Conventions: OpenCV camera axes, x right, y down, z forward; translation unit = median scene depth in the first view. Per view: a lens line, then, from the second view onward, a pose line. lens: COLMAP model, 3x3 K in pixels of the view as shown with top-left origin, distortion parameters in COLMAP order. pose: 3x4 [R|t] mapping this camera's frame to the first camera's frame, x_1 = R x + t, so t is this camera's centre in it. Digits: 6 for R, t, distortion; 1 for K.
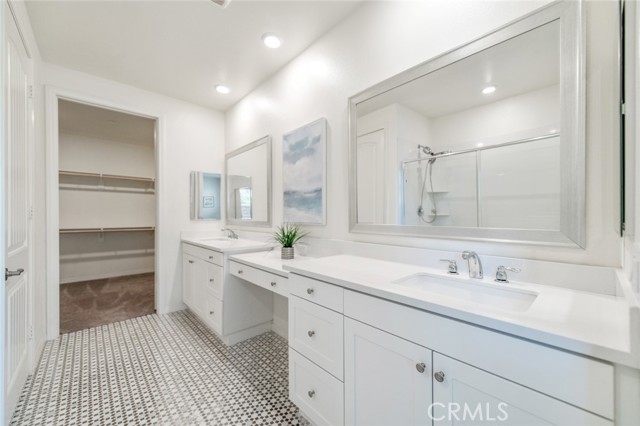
lens RADIAL K [[250.6, 0, 321.3], [0, 250.6, 216.0], [0, 0, 1]] dist [0.013860, -0.003465]
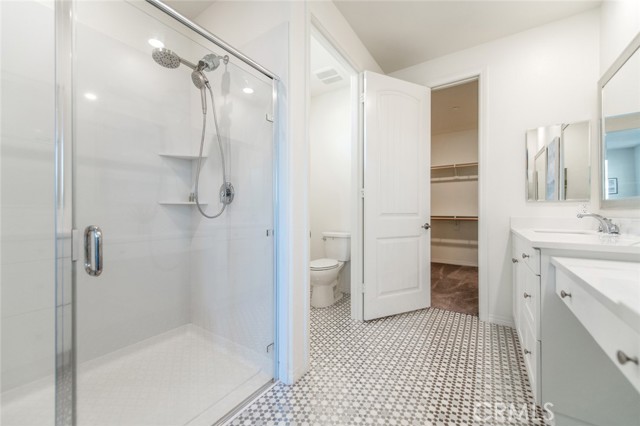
lens RADIAL K [[250.6, 0, 322.6], [0, 250.6, 211.3], [0, 0, 1]] dist [0.013860, -0.003465]
pose [[0.236052, -0.001399, -0.971739, 0.018359], [-0.005789, 0.999979, -0.002846, 0.058631], [0.971723, 0.006297, 0.236039, 0.369395]]
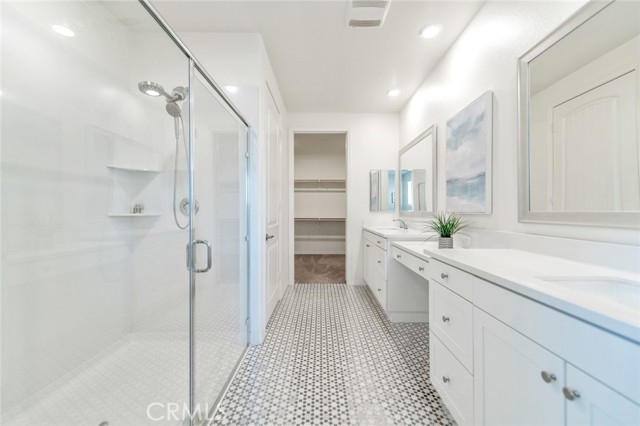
lens RADIAL K [[250.6, 0, 320.2], [0, 250.6, 213.4], [0, 0, 1]] dist [0.013860, -0.003465]
pose [[0.733215, 0.005578, -0.679974, 0.136804], [-0.003127, 0.999983, 0.004831, 0.024206], [0.679990, -0.001416, 0.733220, -0.032264]]
